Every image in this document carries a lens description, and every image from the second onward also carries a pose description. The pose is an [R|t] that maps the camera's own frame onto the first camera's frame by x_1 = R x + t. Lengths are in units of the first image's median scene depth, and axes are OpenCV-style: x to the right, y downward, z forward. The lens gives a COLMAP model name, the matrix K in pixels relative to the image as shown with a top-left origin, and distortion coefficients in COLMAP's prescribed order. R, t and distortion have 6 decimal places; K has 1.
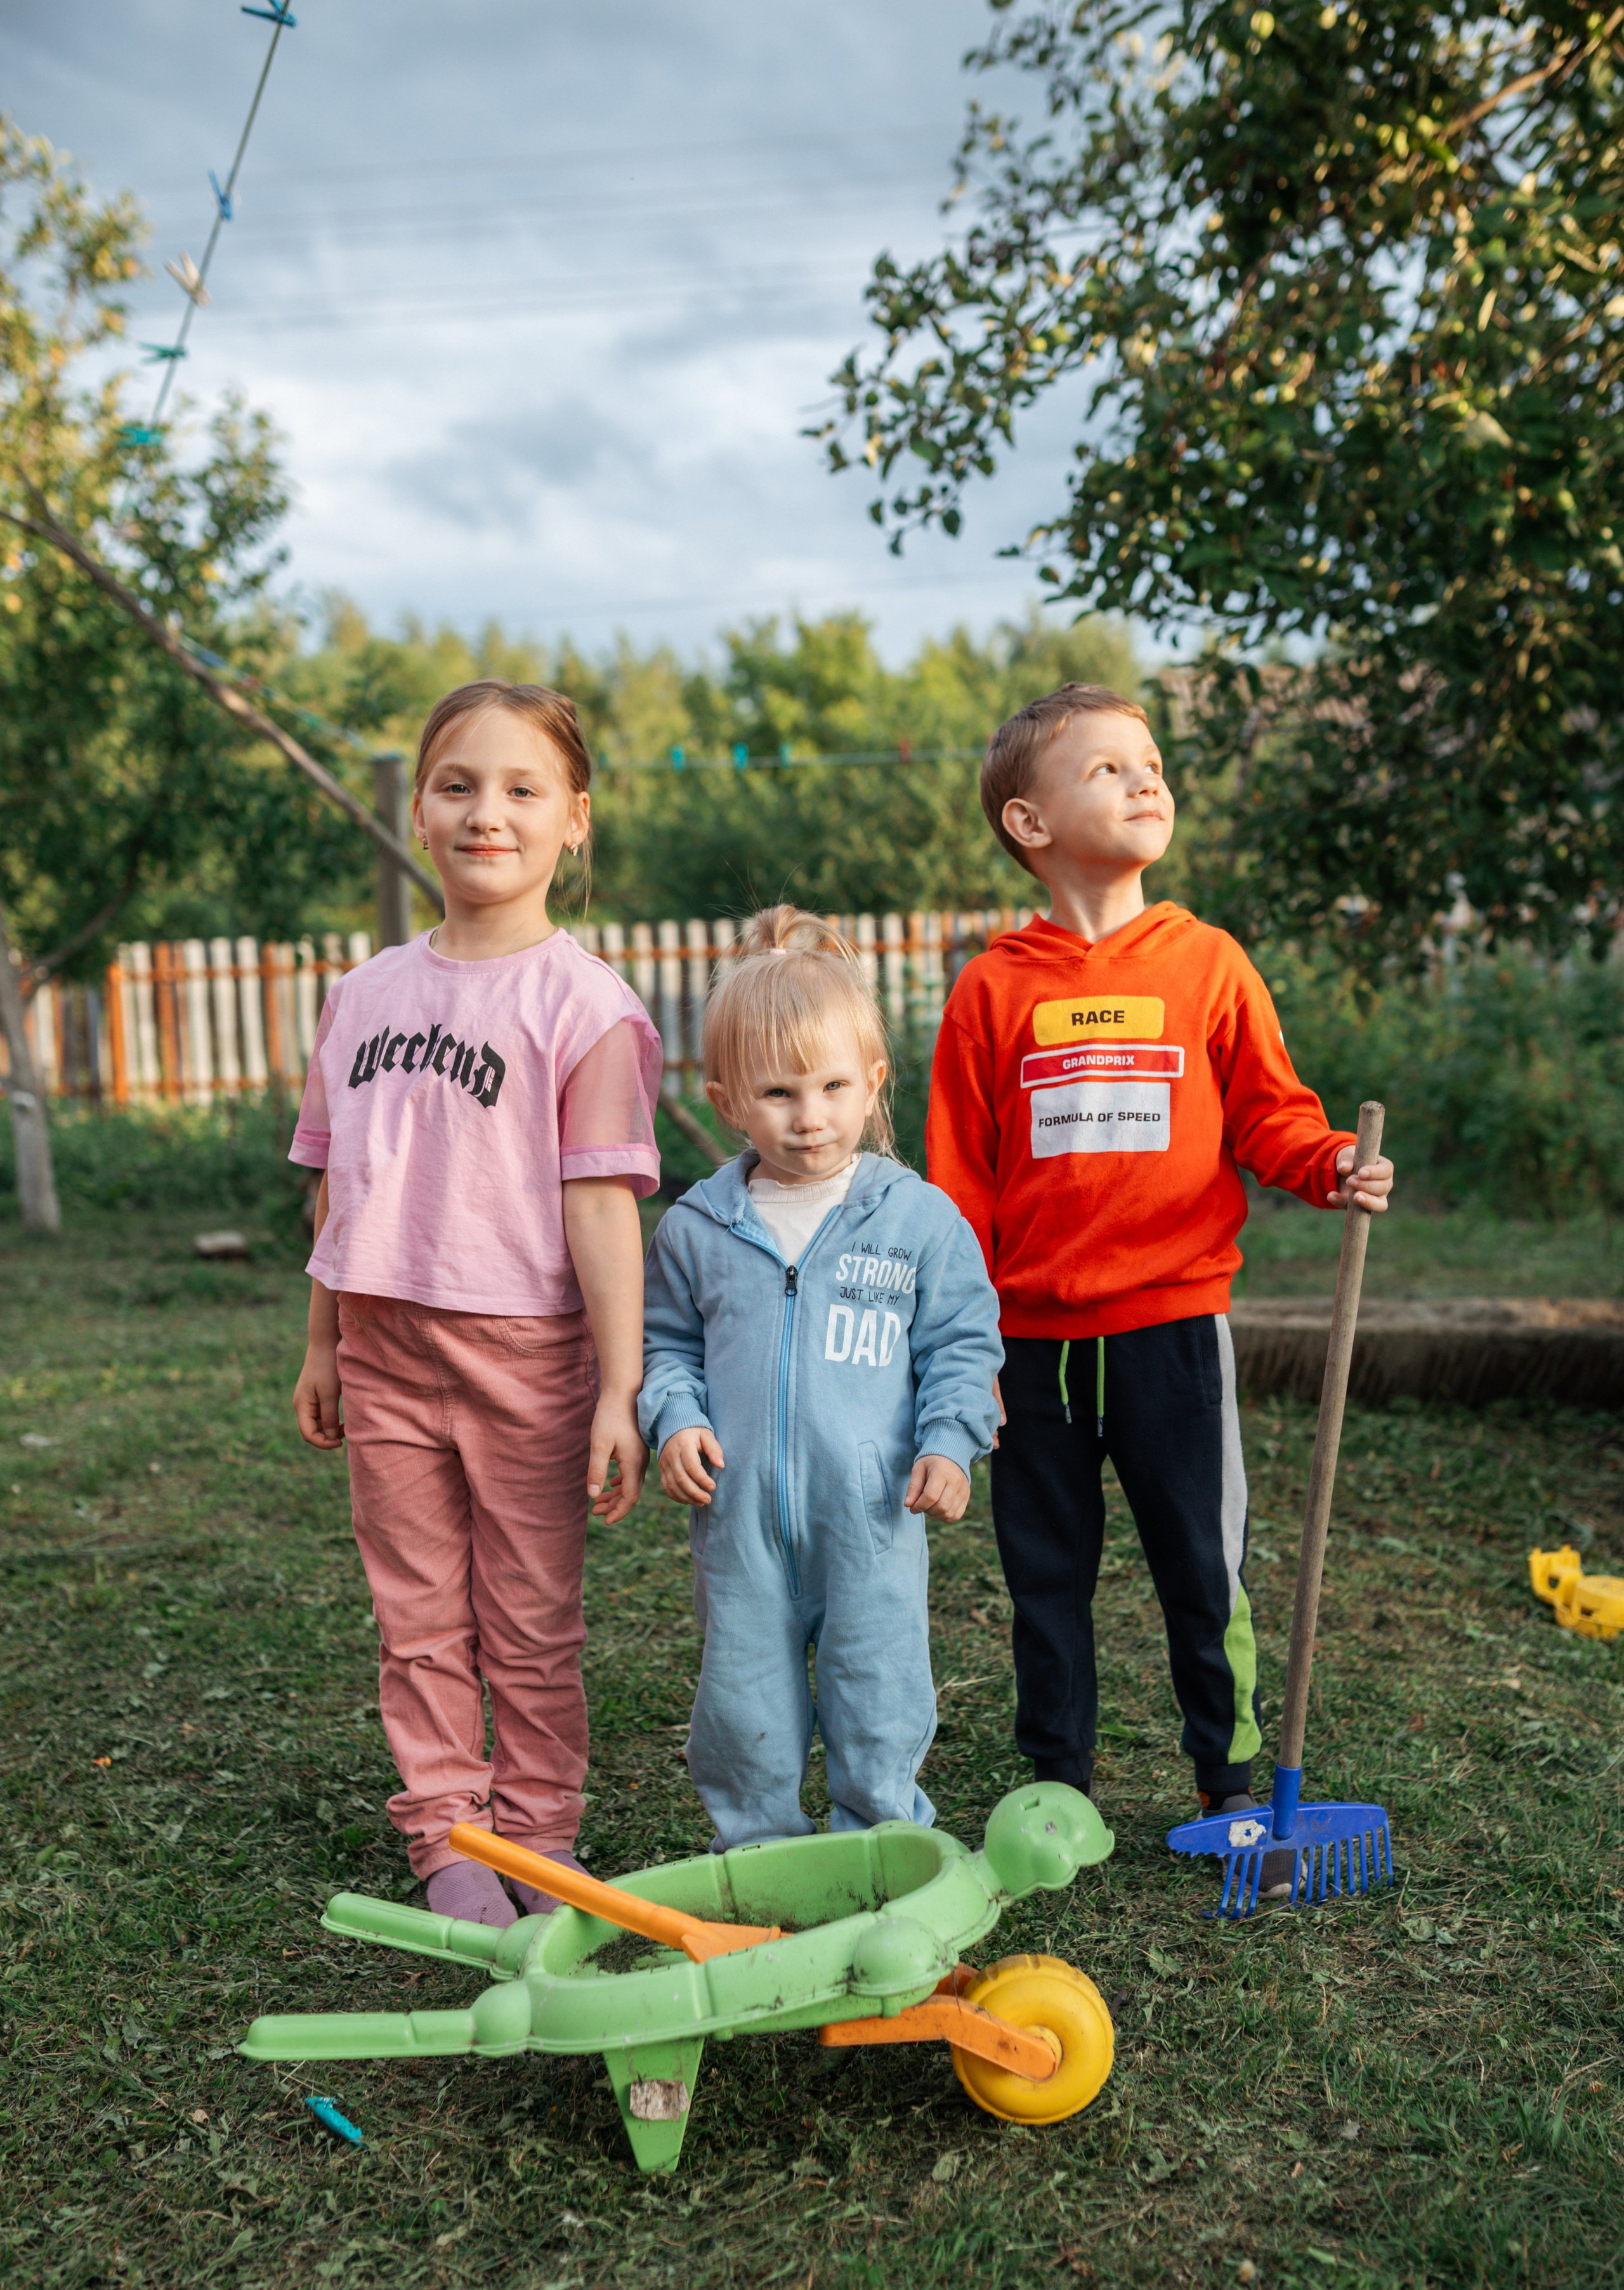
lens RADIAL K [[2499.6, 0, 840.5], [0, 2499.6, 1230.7], [0, 0, 1]] dist [-0.068804, 0.103878]
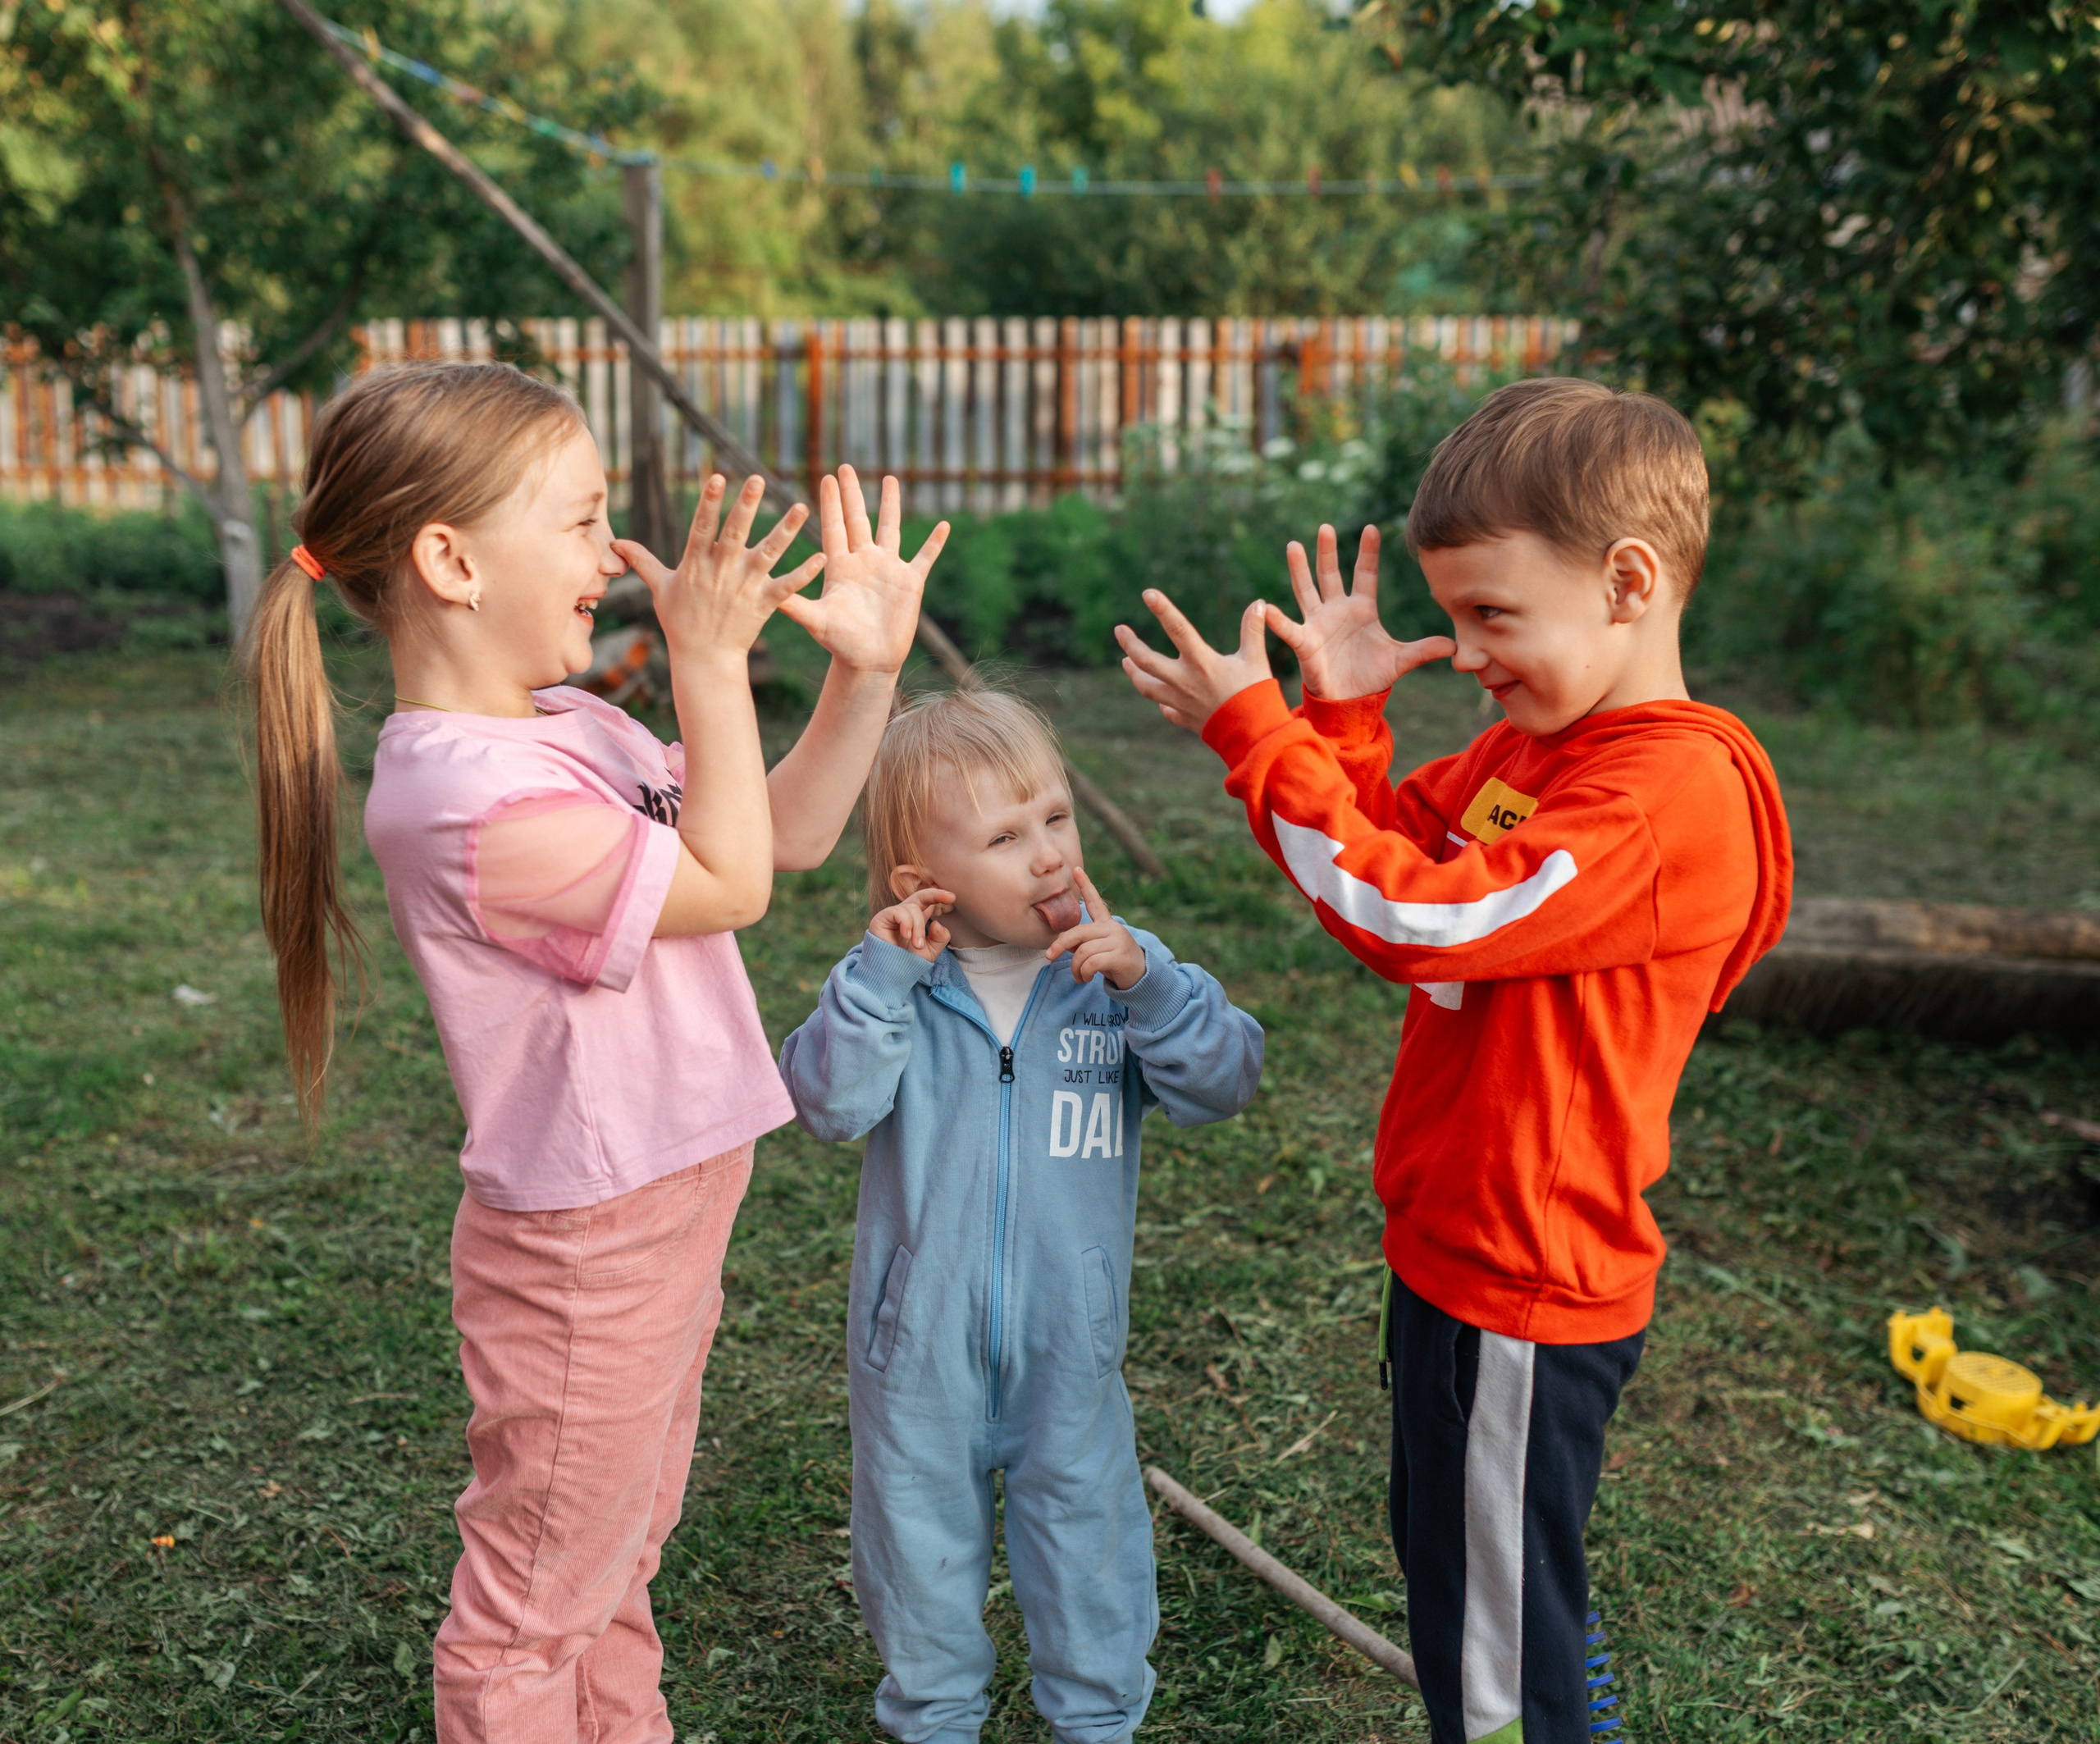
lens RADIAL K [[2570.4, 0, 925.3], [0, 2570.4, 904.7], [0, 0, 1]] dist [0.005711, -0.012863]
pose [[0.995762, 0.052003, -0.075849, 0.015305], [-0.042720, 0.991945, 0.119249, -0.102188], [0.081440, -0.115504, 0.989963, 0.149554]]
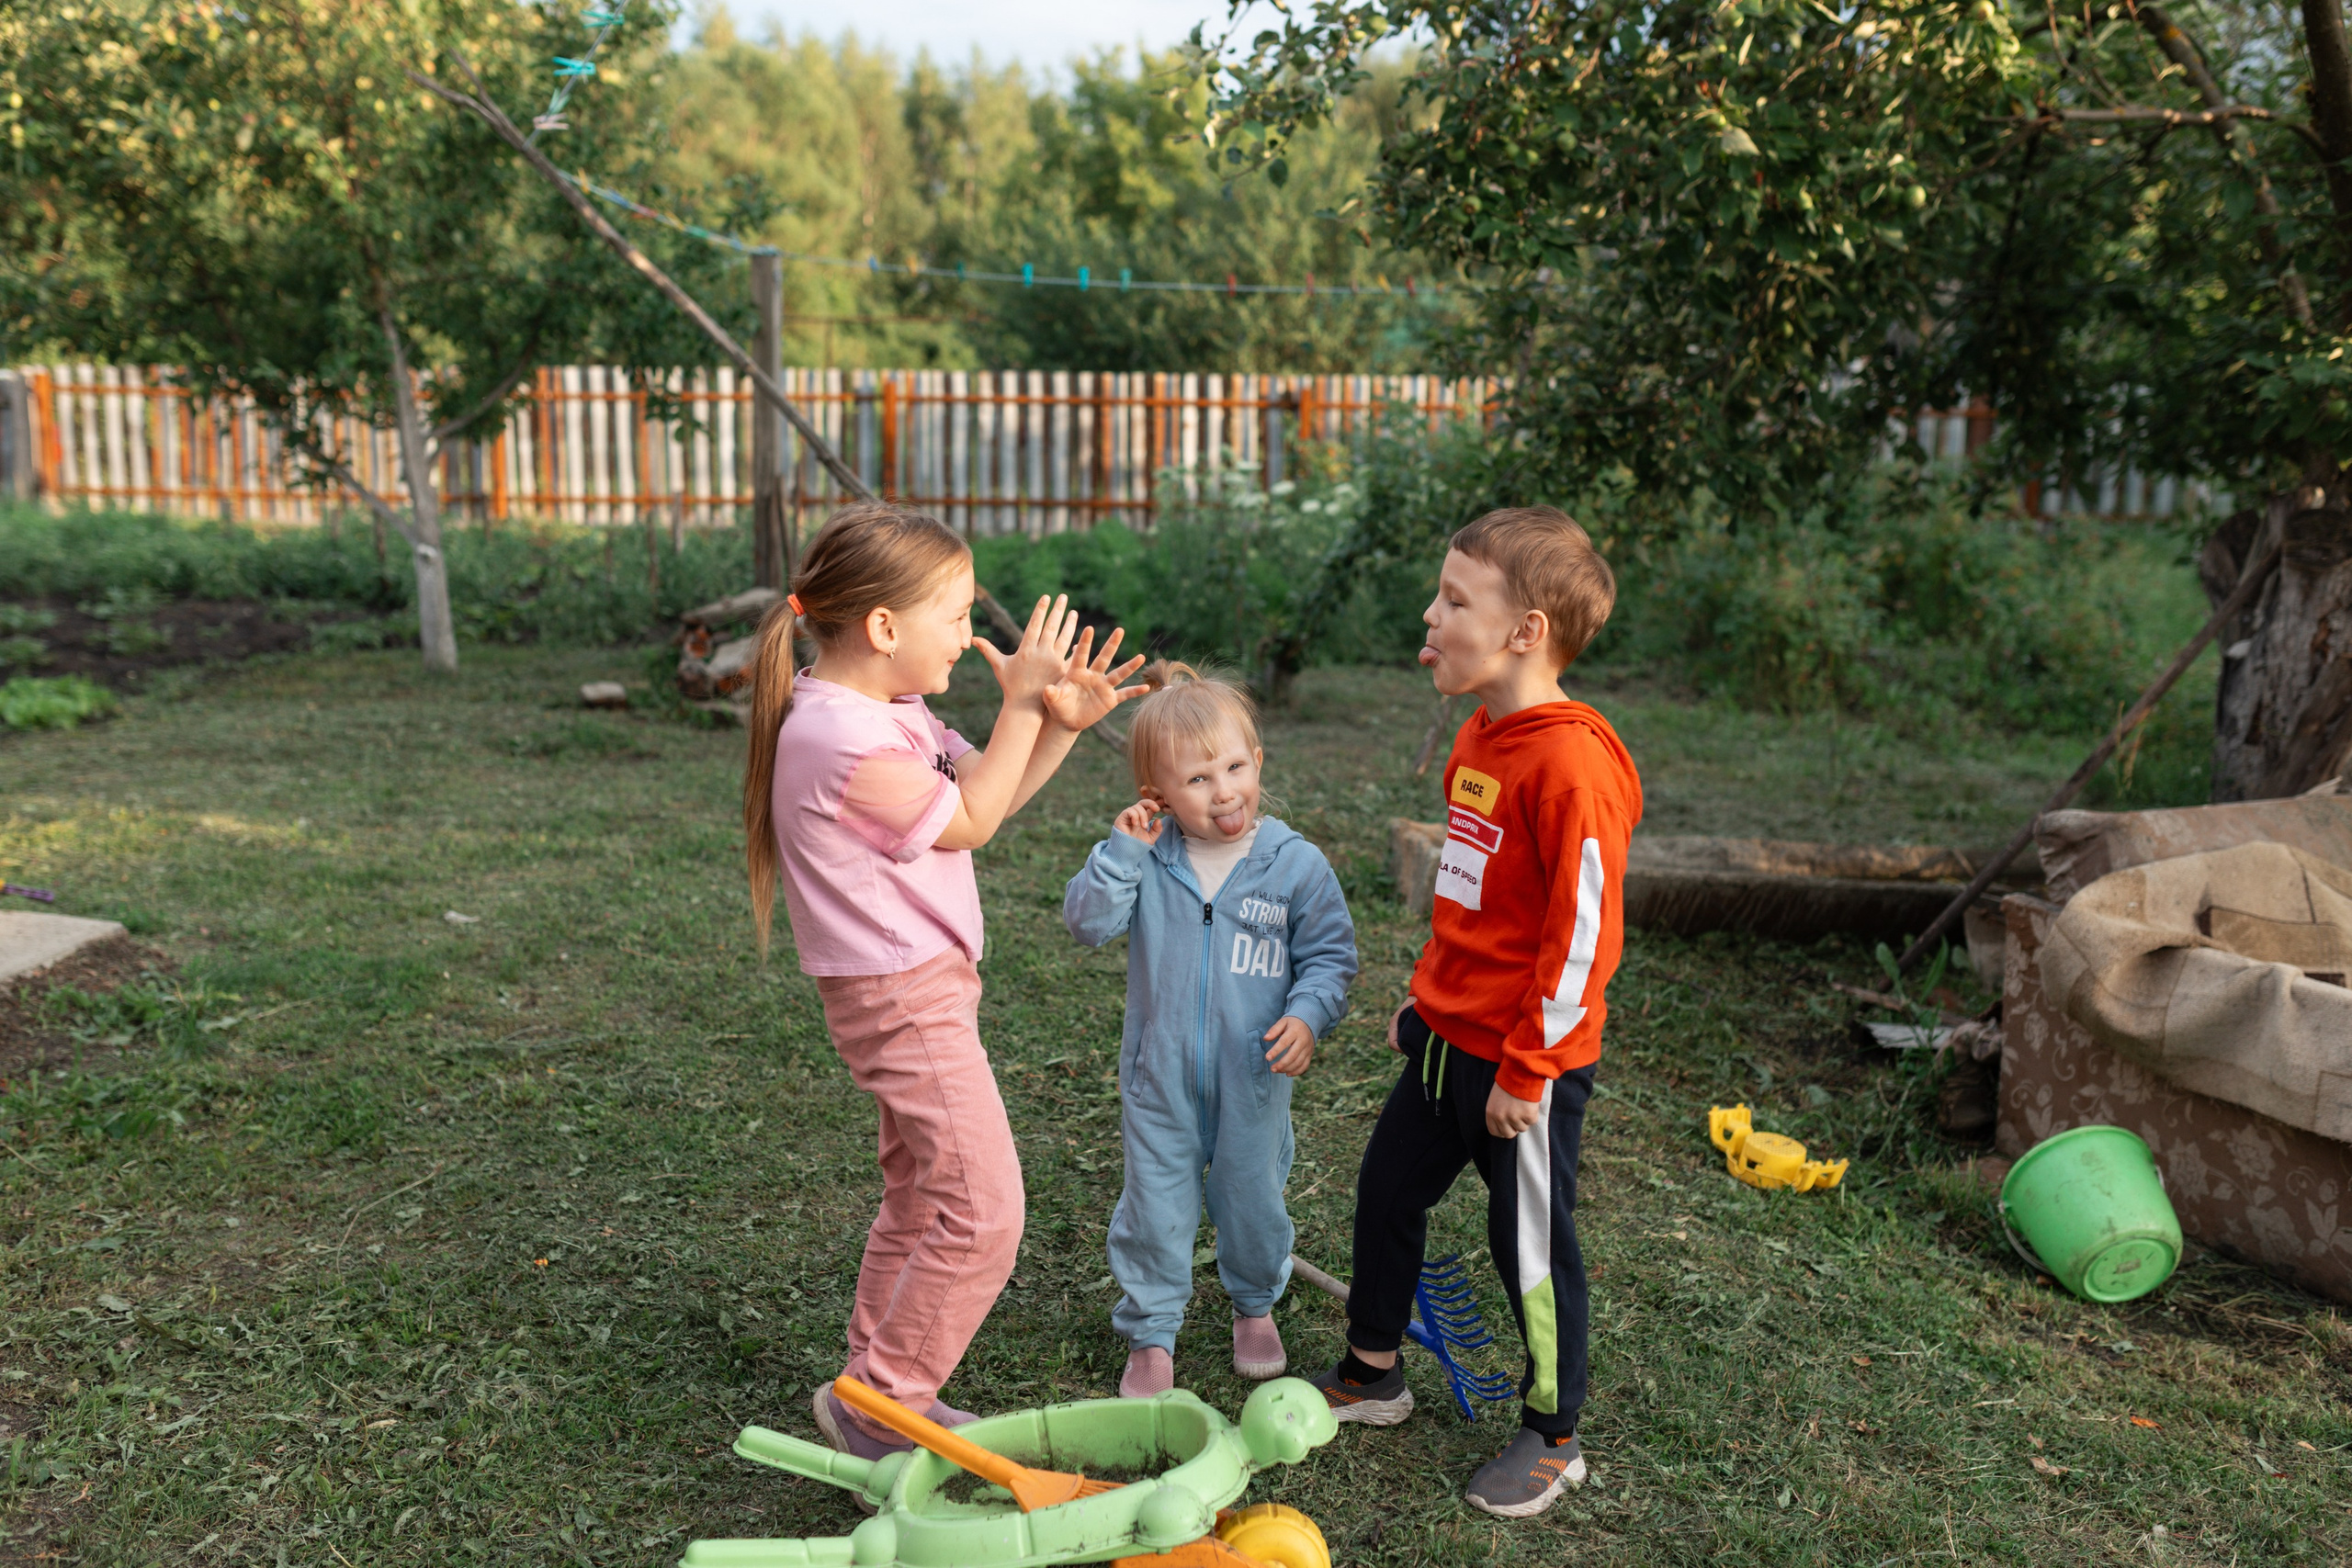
lens RADIAL K [[2321.4, 0, 1176.0], [0, 2321.4, 784.0], [0, 0, 1]] dist [0.001174, 0.002906]
pose [[0.998913, 0.044954, 0.012309, -0.004313], [-0.045754, 0.996131, 0.075034, -0.108861], [-0.008888, -0.075516, 0.997105, -0.124203]]
